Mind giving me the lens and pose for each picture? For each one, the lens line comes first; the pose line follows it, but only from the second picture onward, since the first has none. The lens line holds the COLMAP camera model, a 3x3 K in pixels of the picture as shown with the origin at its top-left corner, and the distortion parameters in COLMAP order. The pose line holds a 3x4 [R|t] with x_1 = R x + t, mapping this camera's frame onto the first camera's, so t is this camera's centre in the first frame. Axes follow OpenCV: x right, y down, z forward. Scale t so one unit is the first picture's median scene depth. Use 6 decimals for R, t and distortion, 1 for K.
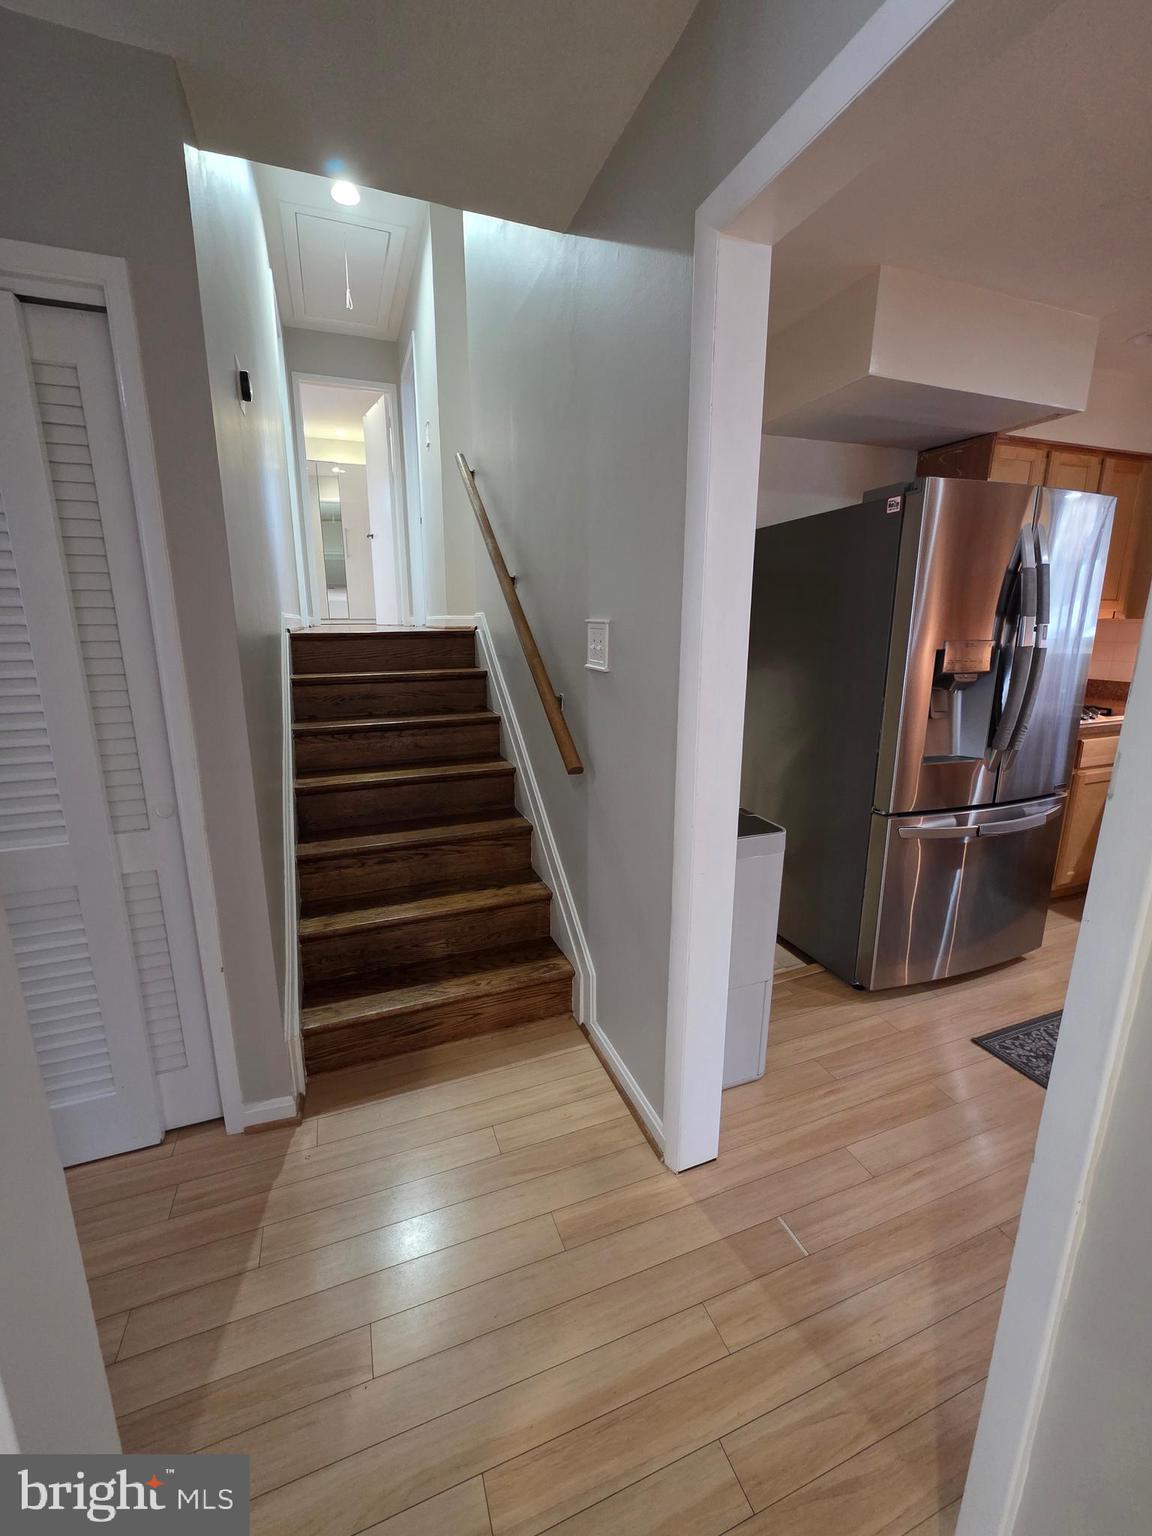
lens RADIAL K [[617.5, 0, 564.1], [0, 617.5, 754.5], [0, 0, 1]] dist [0.000469, -0.000293]
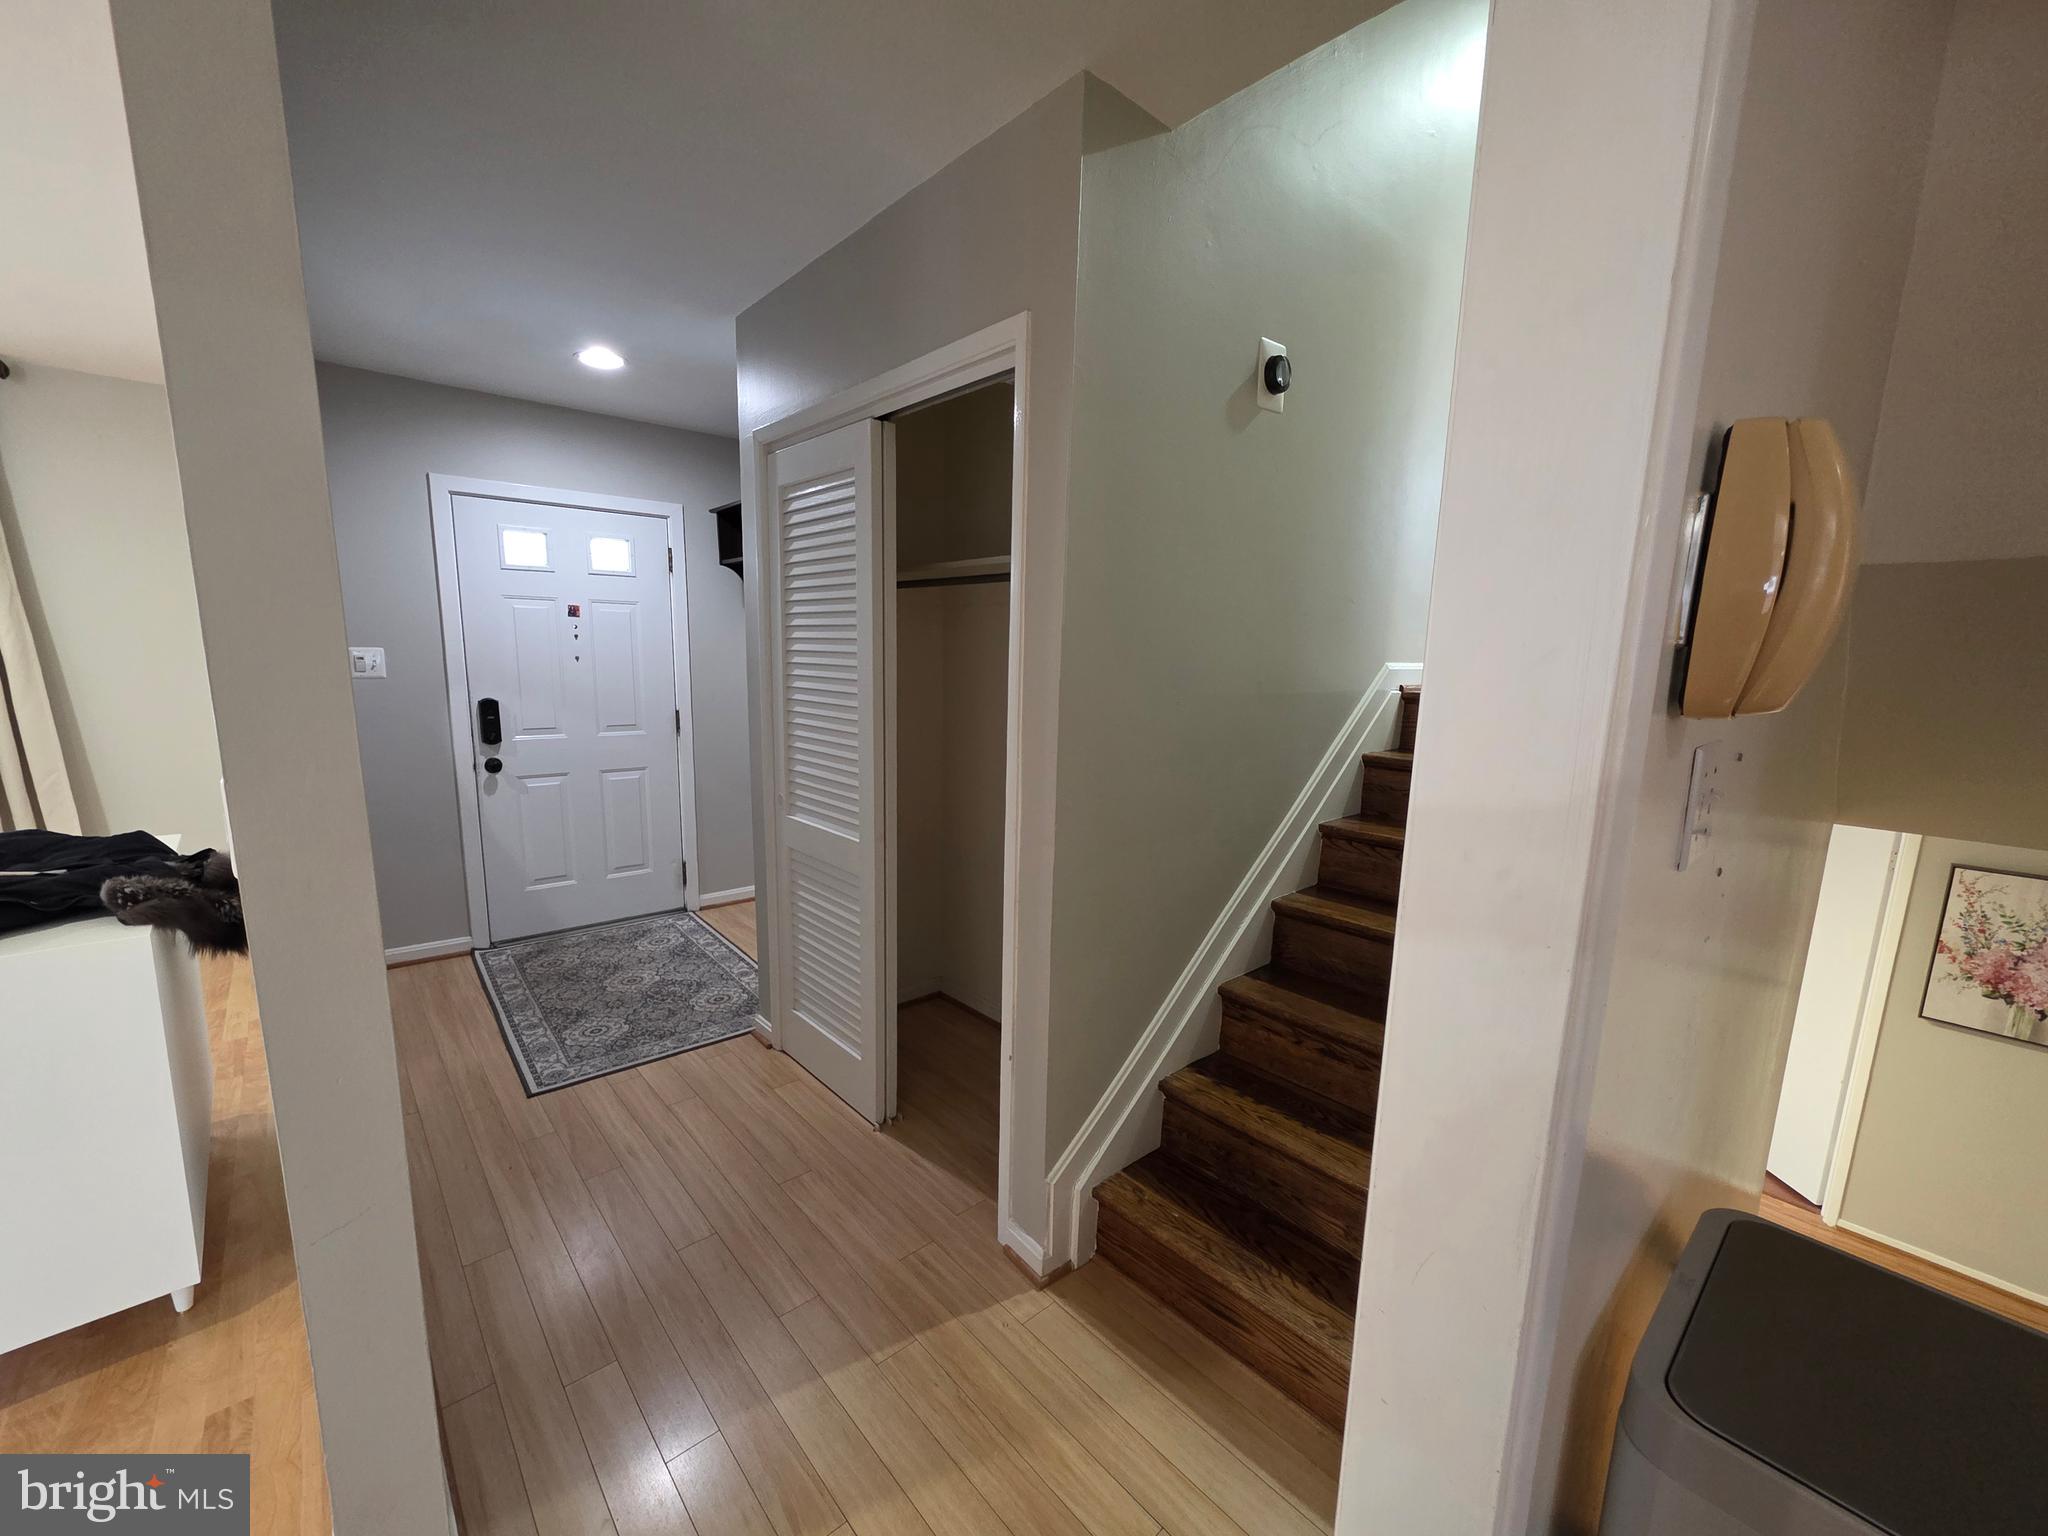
lens RADIAL K [[819.6, 0, 998.9], [0, 819.6, 784.1], [0, 0, 1]] dist [-0.000838, 0.000368]
pose [[0.350934, 0.168323, -0.921147, 0.368378], [-0.223645, 0.970309, 0.092104, -0.112600], [0.909301, 0.173687, 0.378159, 0.364470]]
